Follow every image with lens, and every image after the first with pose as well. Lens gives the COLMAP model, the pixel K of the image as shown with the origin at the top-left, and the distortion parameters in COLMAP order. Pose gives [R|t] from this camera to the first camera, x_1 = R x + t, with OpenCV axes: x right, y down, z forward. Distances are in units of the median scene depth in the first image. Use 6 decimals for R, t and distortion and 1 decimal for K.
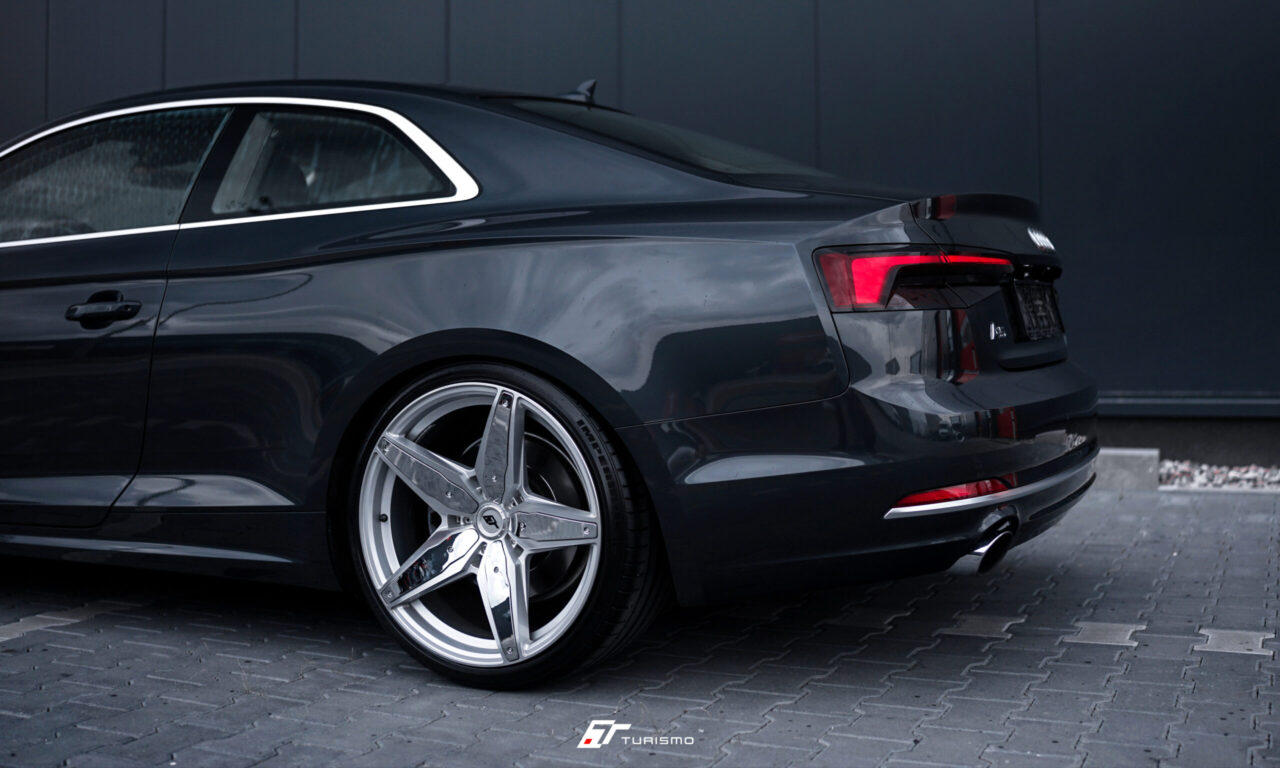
lens RADIAL K [[1273.6, 0, 648.0], [0, 1273.6, 378.8], [0, 0, 1]] dist [-0.070429, 0.000000]
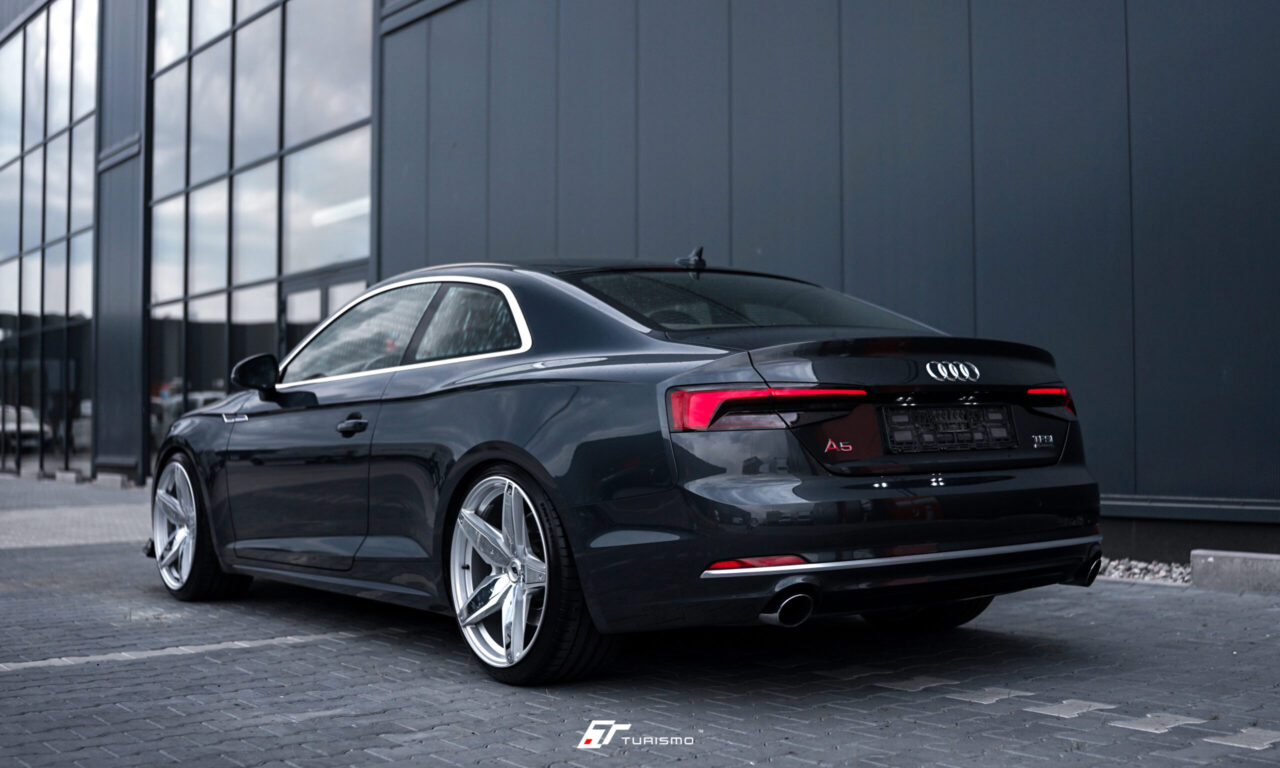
lens RADIAL K [[1470.3, 0, 642.0], [0, 1470.3, 391.1], [0, 0, 1]] dist [-0.125883, 0.000000]
pose [[0.877939, -0.016187, -0.478500, 0.823617], [-0.009983, 0.998592, -0.052097, -0.009507], [0.478669, 0.050515, 0.876541, -0.433460]]
